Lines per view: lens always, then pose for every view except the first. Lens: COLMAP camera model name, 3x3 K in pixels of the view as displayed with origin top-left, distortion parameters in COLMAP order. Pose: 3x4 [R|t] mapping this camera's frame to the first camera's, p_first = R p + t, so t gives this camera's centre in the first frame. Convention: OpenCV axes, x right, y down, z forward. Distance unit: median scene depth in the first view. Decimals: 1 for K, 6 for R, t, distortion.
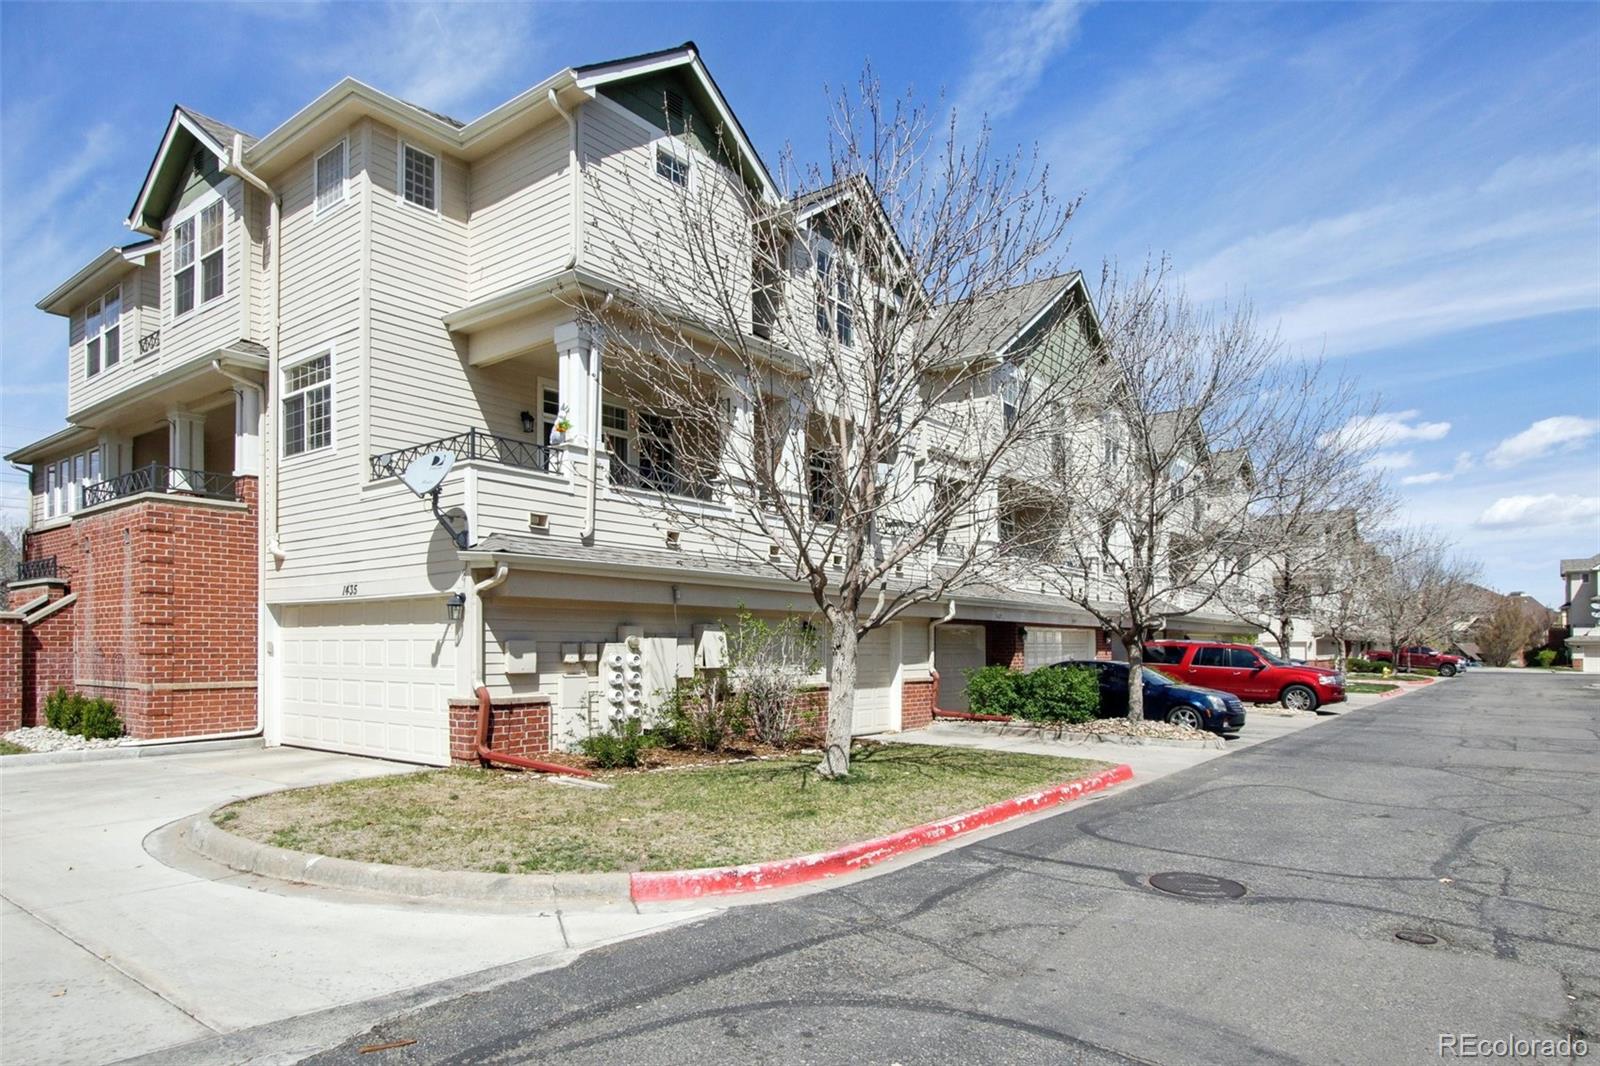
lens RADIAL K [[945.8, 0, 800.0], [0, 945.8, 533.0], [0, 0, 1]] dist [0.166130, 0.000056]
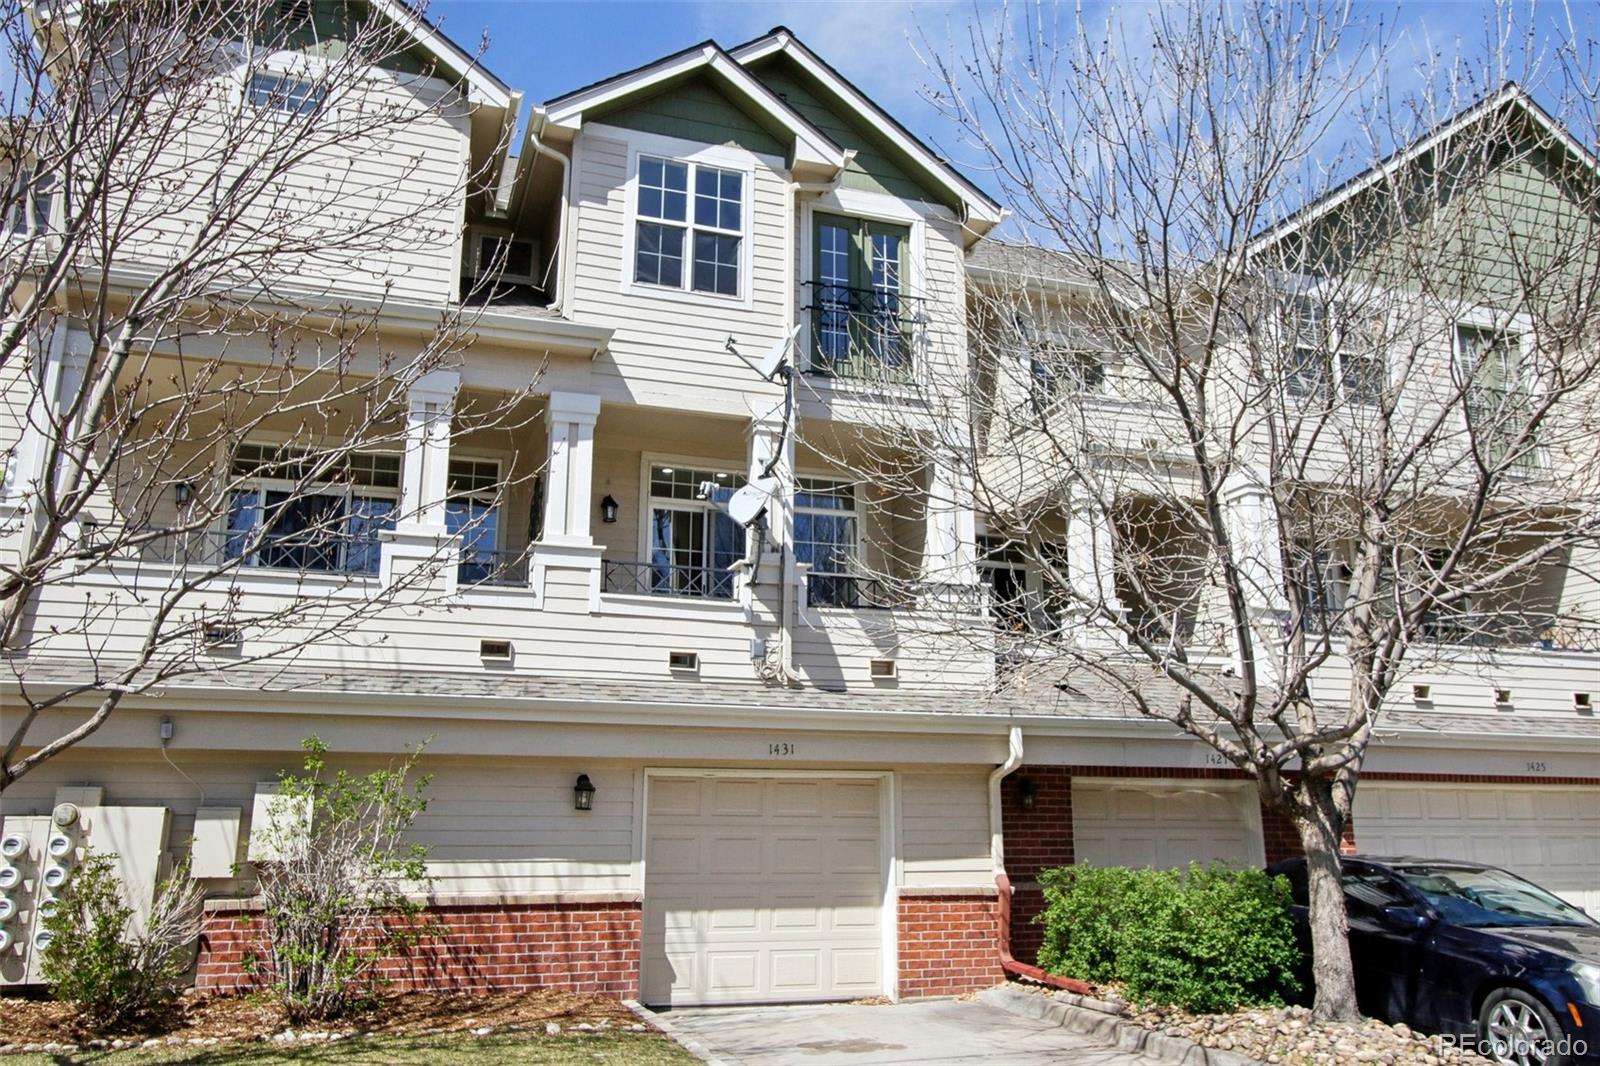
lens RADIAL K [[1003.6, 0, 800.0], [0, 1003.6, 533.0], [0, 0, 1]] dist [0.004402, 0.002352]
pose [[0.821350, -0.162338, -0.546837, 0.384720], [0.070061, 0.980100, -0.185727, 0.063194], [0.566106, 0.114235, 0.816379, 0.511251]]
